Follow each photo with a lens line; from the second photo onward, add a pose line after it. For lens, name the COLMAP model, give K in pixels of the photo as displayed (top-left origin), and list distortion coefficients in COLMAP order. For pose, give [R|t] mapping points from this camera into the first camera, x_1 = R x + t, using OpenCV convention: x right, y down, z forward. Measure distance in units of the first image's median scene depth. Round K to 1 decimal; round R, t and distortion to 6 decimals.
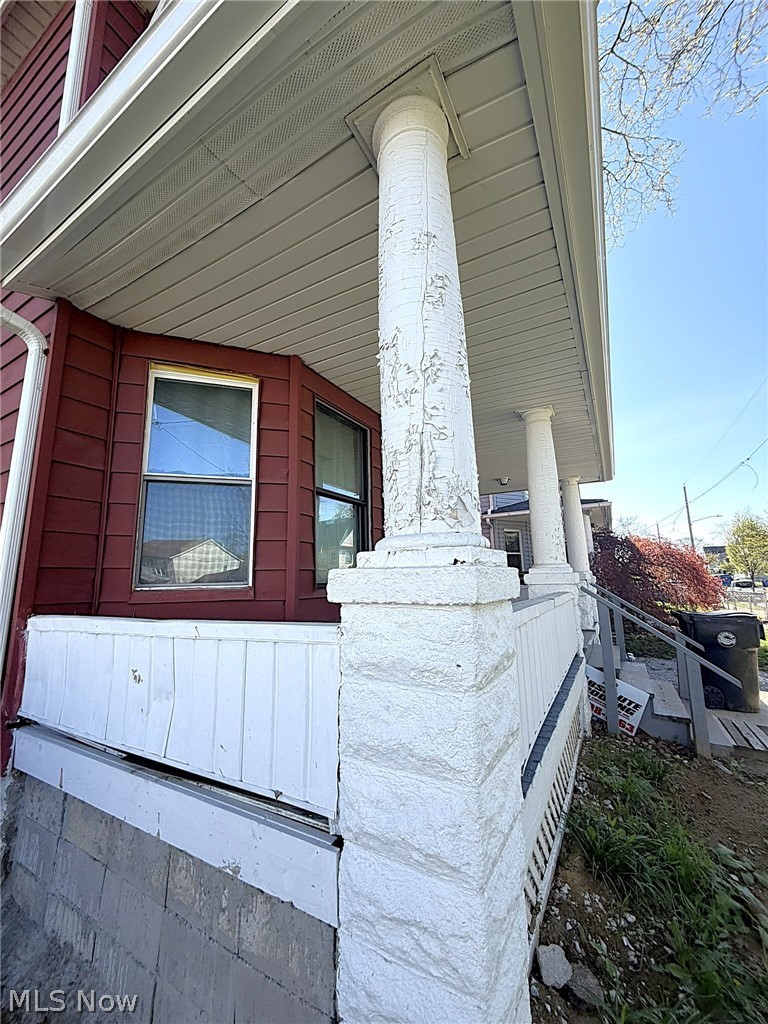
lens RADIAL K [[408.6, 0, 381.8], [0, 408.6, 510.4], [0, 0, 1]] dist [0.000469, 0.000148]
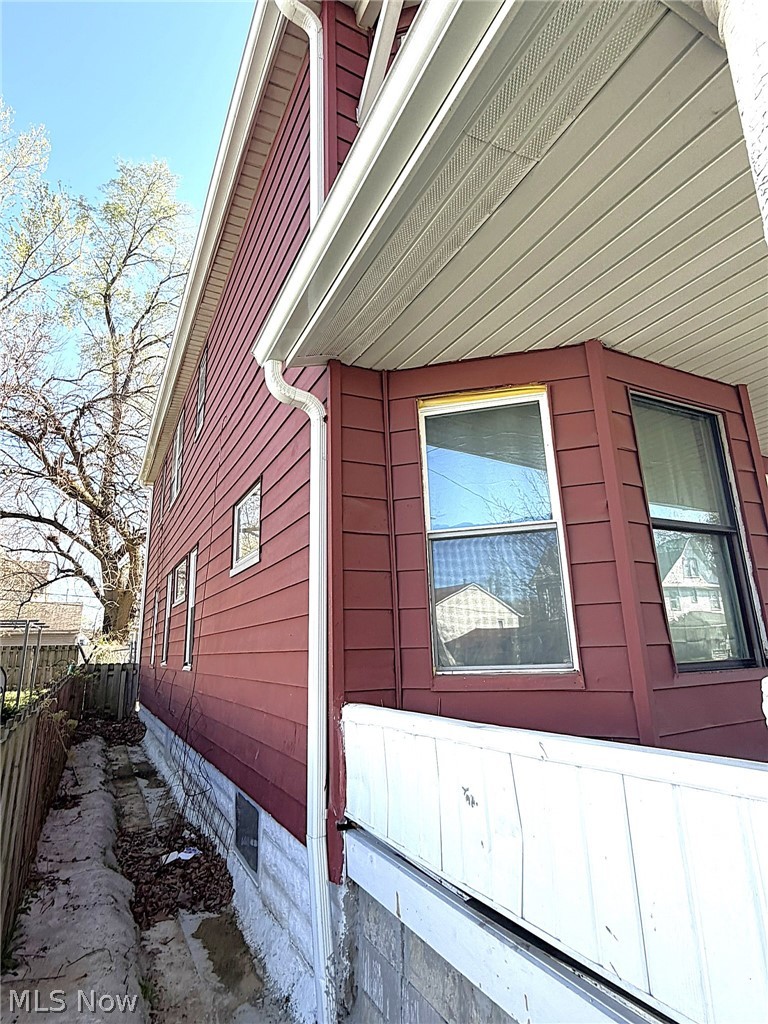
lens RADIAL K [[549.7, 0, 378.8], [0, 549.7, 510.8], [0, 0, 1]] dist [0.001925, -0.000363]
pose [[0.834763, -0.140242, -0.532449, -0.062514], [0.107694, 0.989928, -0.091896, -0.041482], [0.539974, 0.019370, 0.841459, -0.003811]]
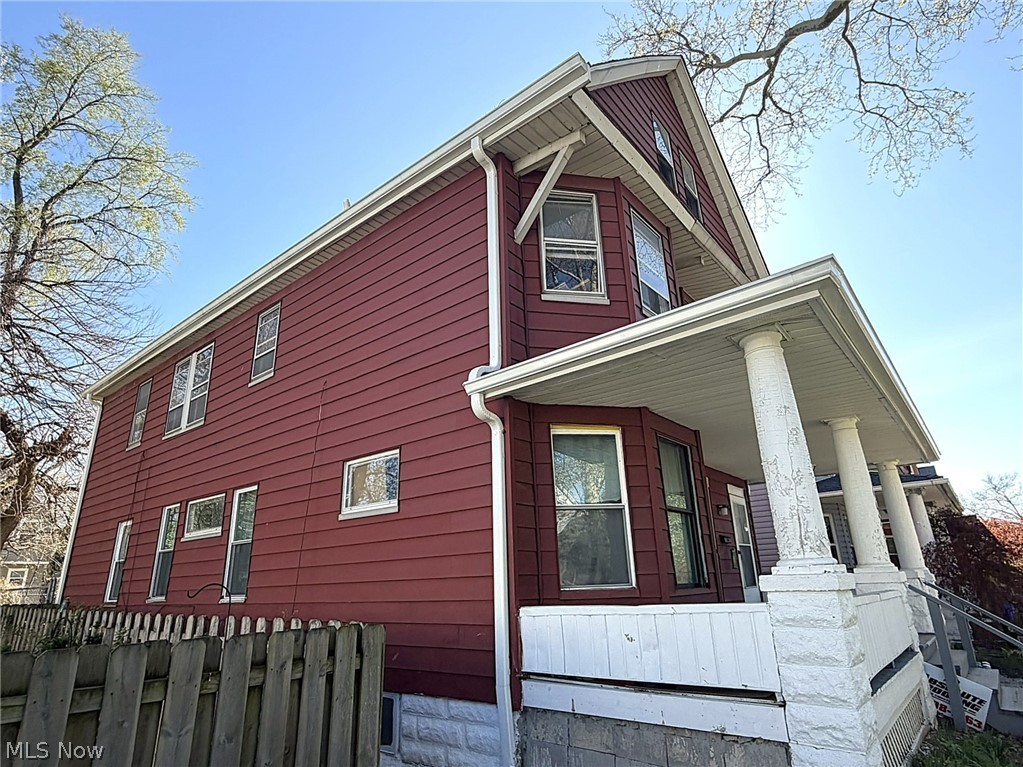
lens RADIAL K [[573.7, 0, 509.5], [0, 573.7, 392.2], [0, 0, 1]] dist [0.002115, -0.001673]
pose [[0.985658, -0.063777, -0.156240, -0.415626], [0.039553, 0.987355, -0.153509, -0.185117], [0.164054, 0.145127, 0.975717, -1.074900]]
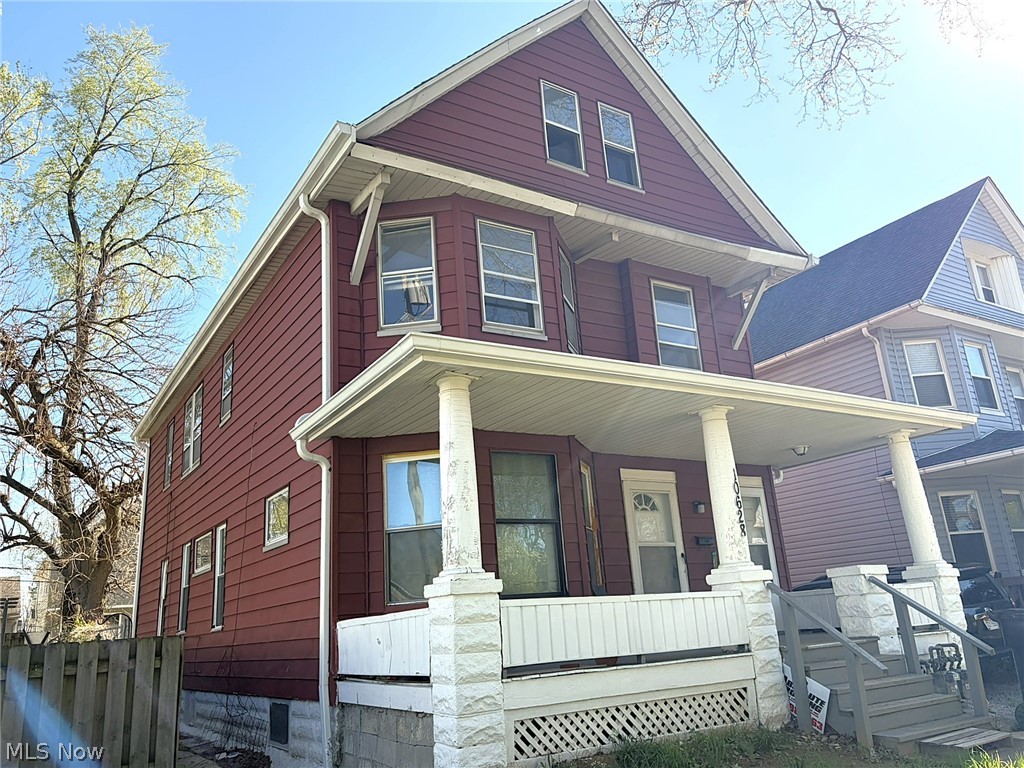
lens RADIAL K [[793.0, 0, 511.1], [0, 793.0, 382.7], [0, 0, 1]] dist [0.059845, -0.065406]
pose [[0.880341, -0.177110, -0.440037, 1.349893], [0.131293, 0.982416, -0.132748, -0.182722], [0.455810, 0.059090, 0.888114, -1.603398]]
